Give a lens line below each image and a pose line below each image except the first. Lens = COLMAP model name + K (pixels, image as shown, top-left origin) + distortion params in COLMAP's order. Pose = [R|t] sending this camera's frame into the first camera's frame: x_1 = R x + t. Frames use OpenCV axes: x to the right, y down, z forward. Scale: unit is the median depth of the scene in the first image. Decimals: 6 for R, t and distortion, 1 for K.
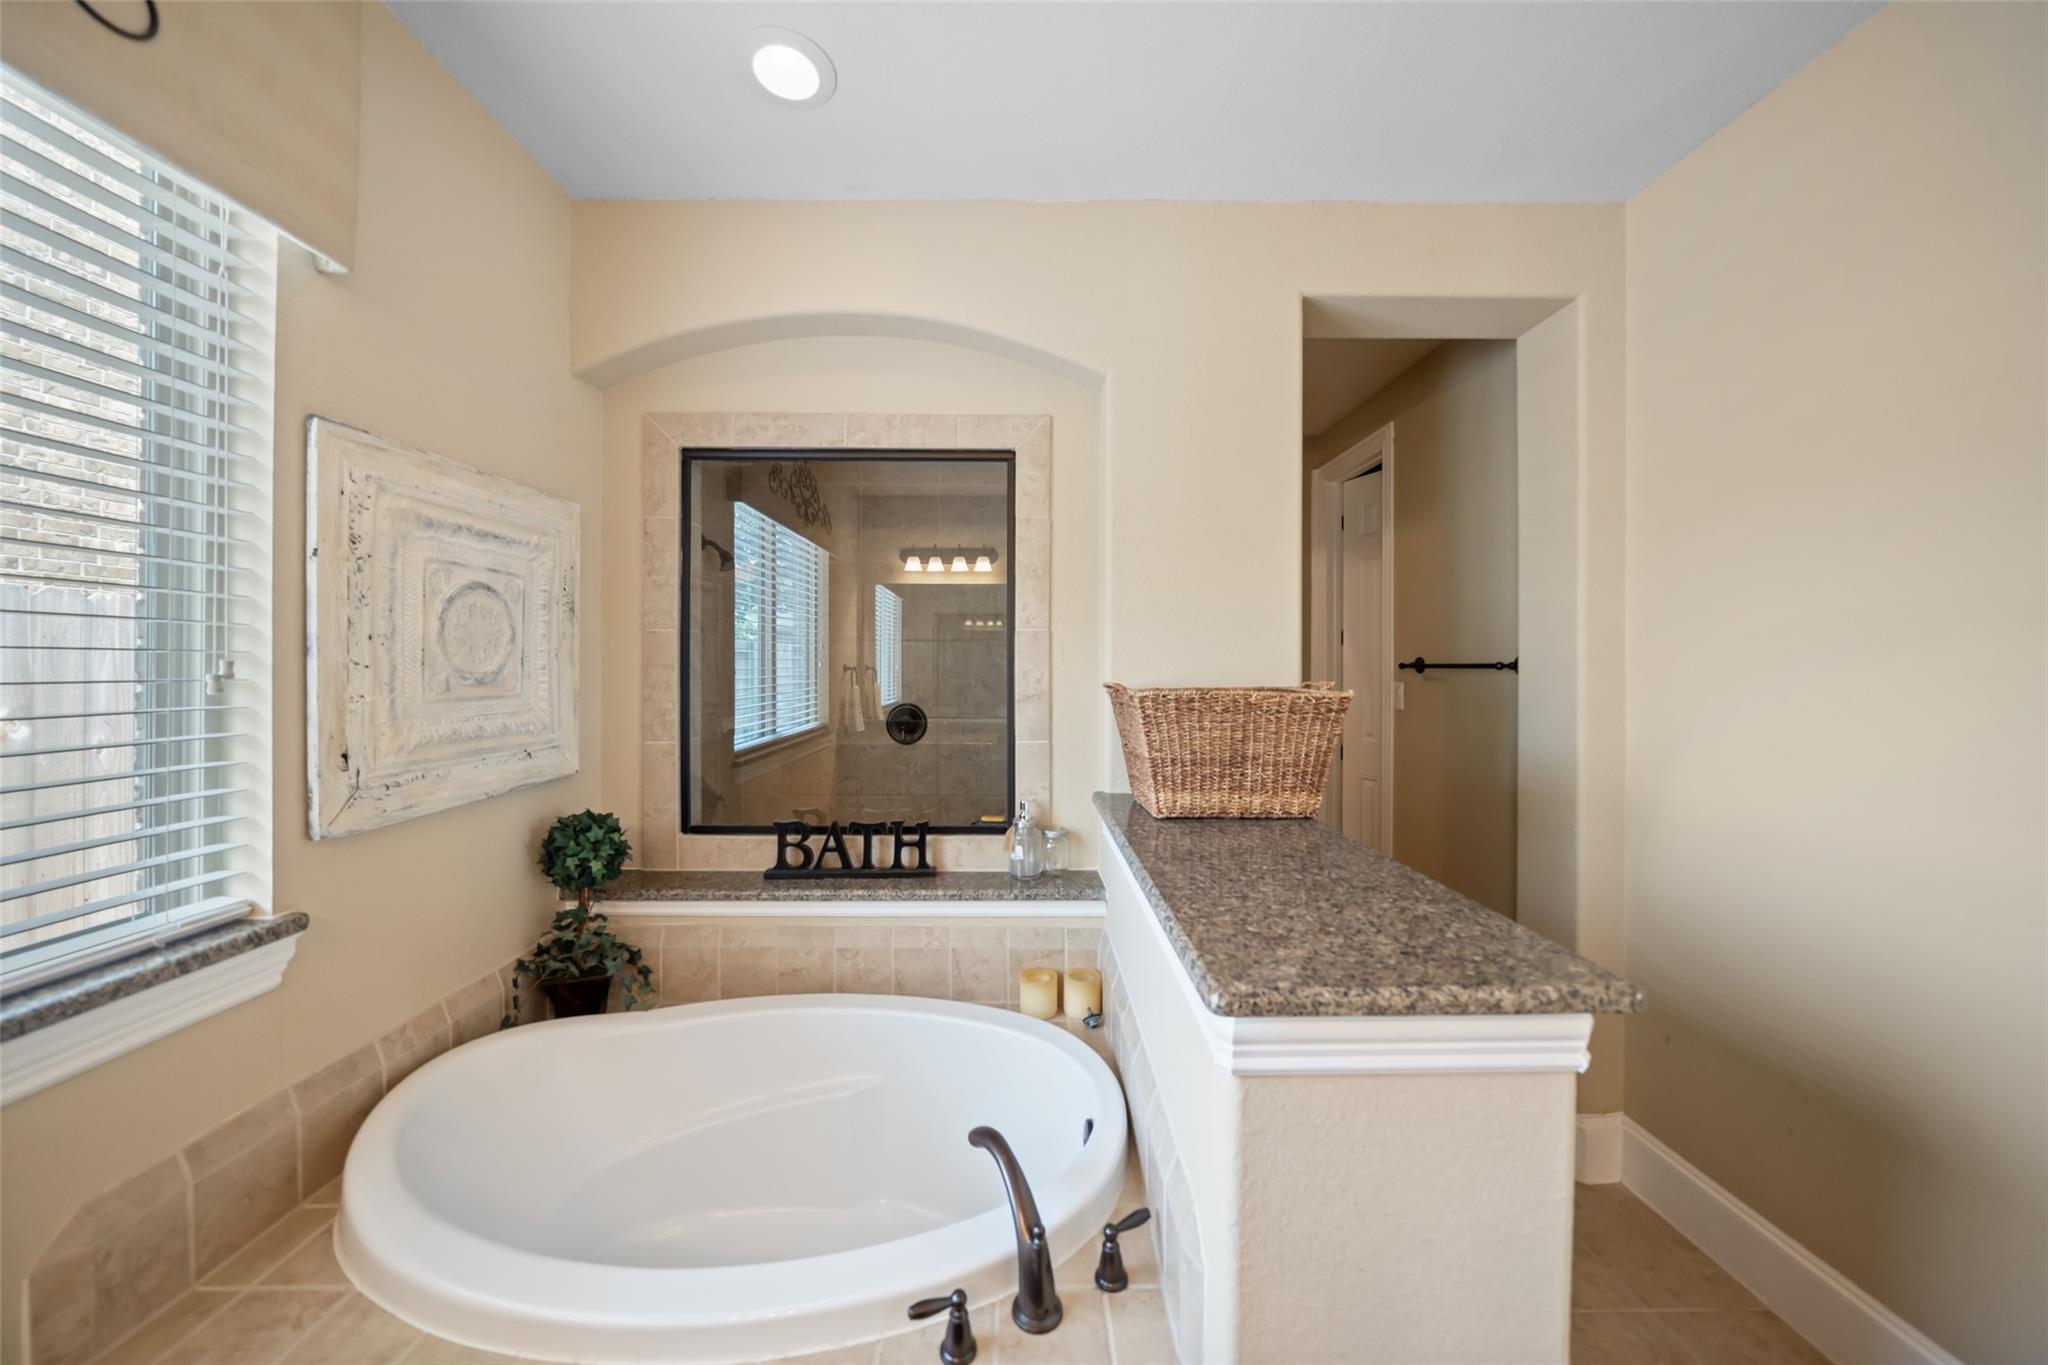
lens RADIAL K [[707.7, 0, 1031.2], [0, 707.7, 667.5], [0, 0, 1]] dist [-0.011498, 0.001280]
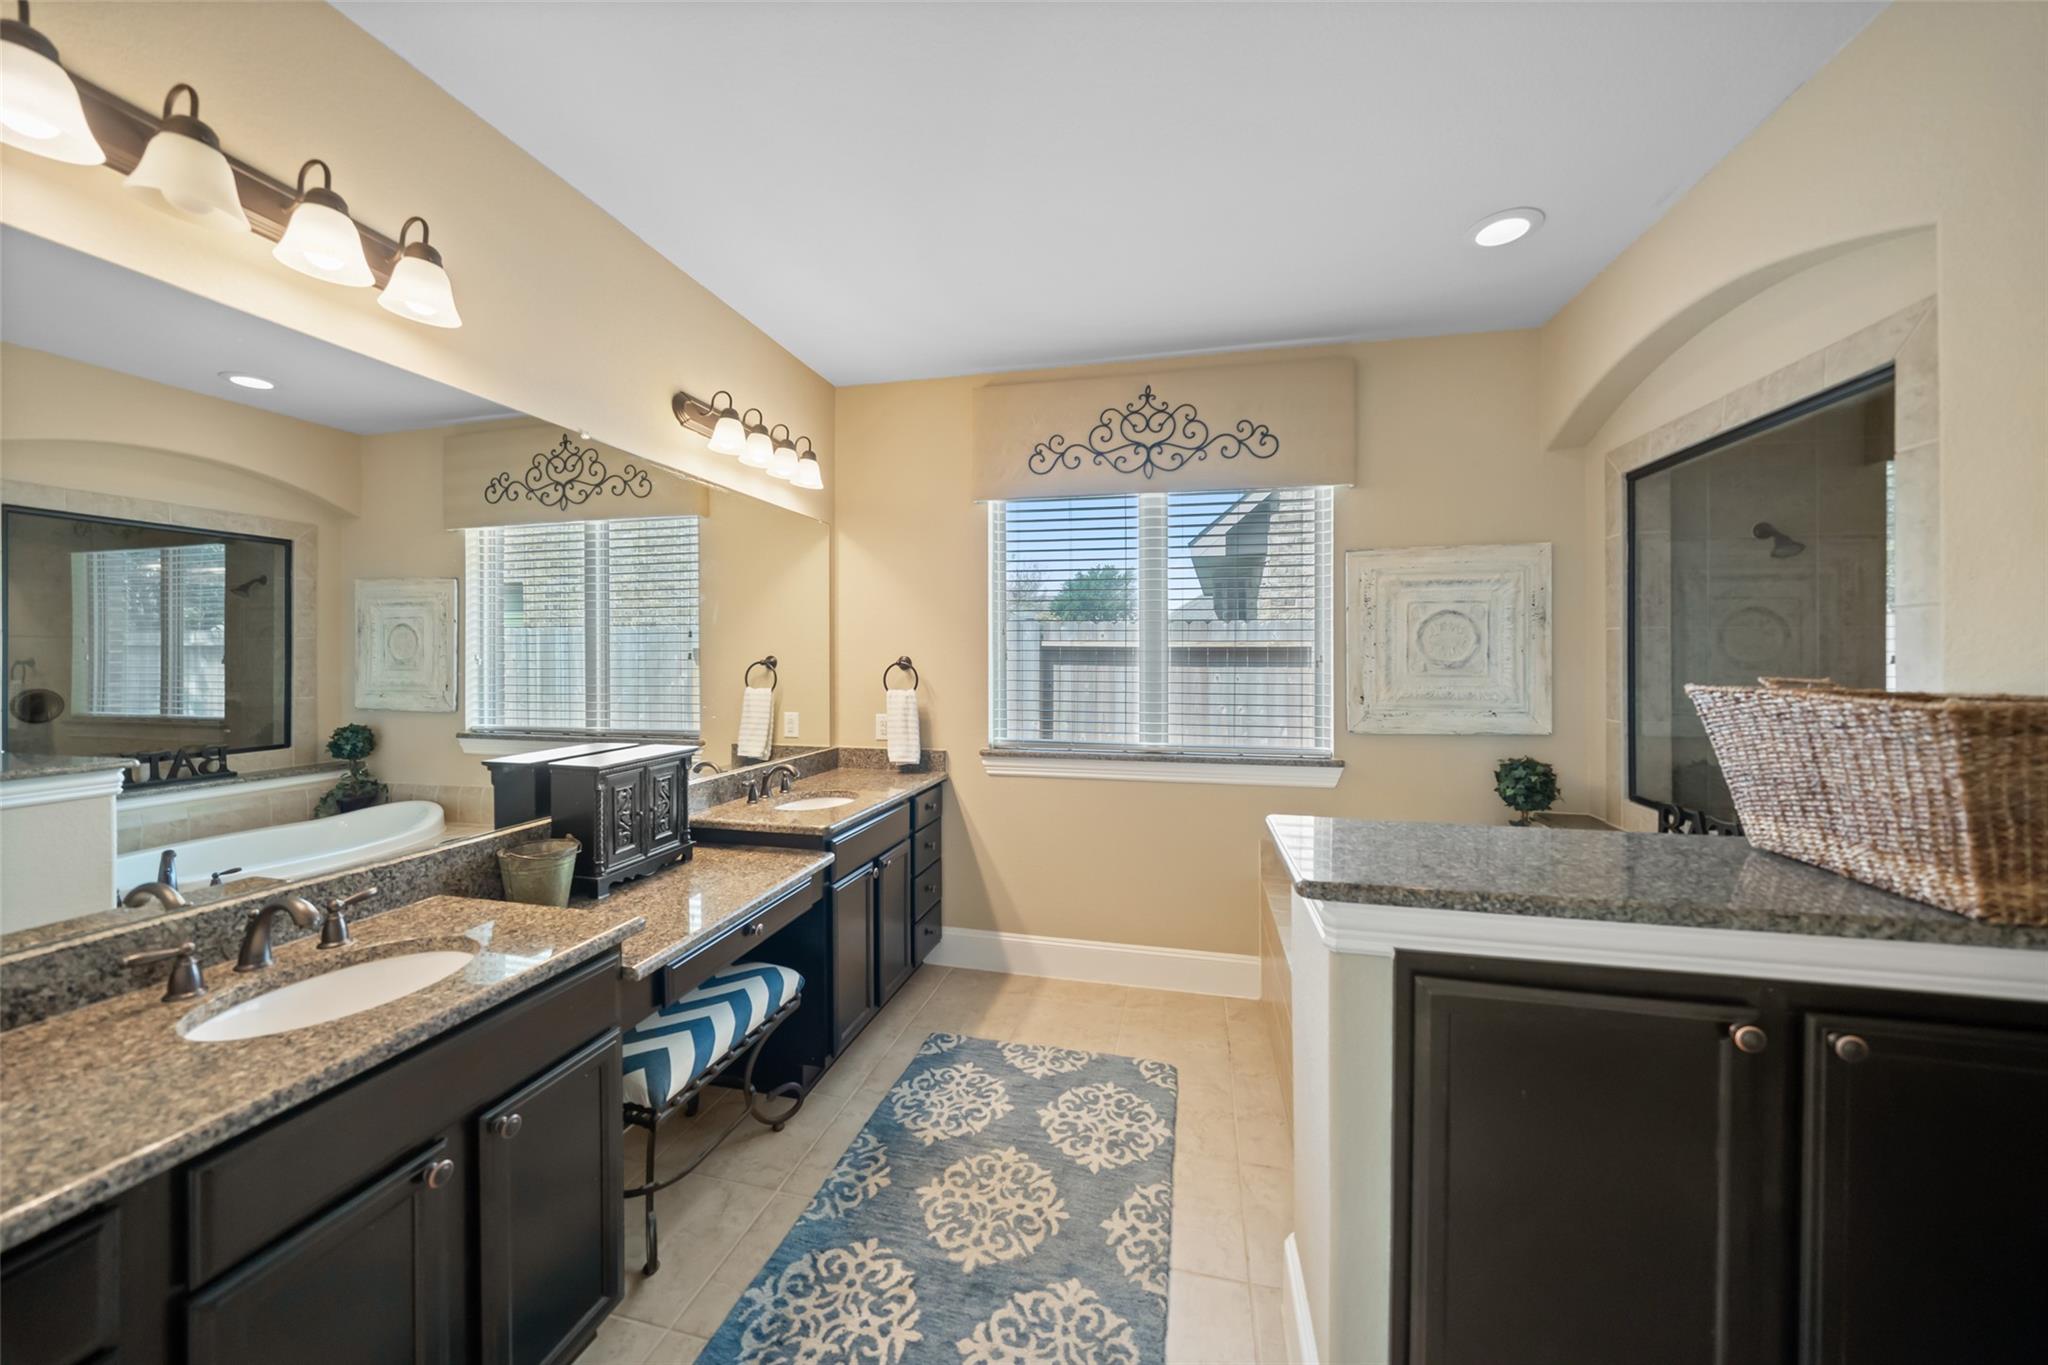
lens RADIAL K [[707.7, 0, 1021.5], [0, 707.7, 662.7], [0, 0, 1]] dist [-0.011498, 0.001280]
pose [[-0.243886, 0.006375, -0.969783, 1.182467], [-0.001664, 0.999974, 0.006992, 0.000292], [0.969803, 0.003319, -0.243869, 0.394966]]
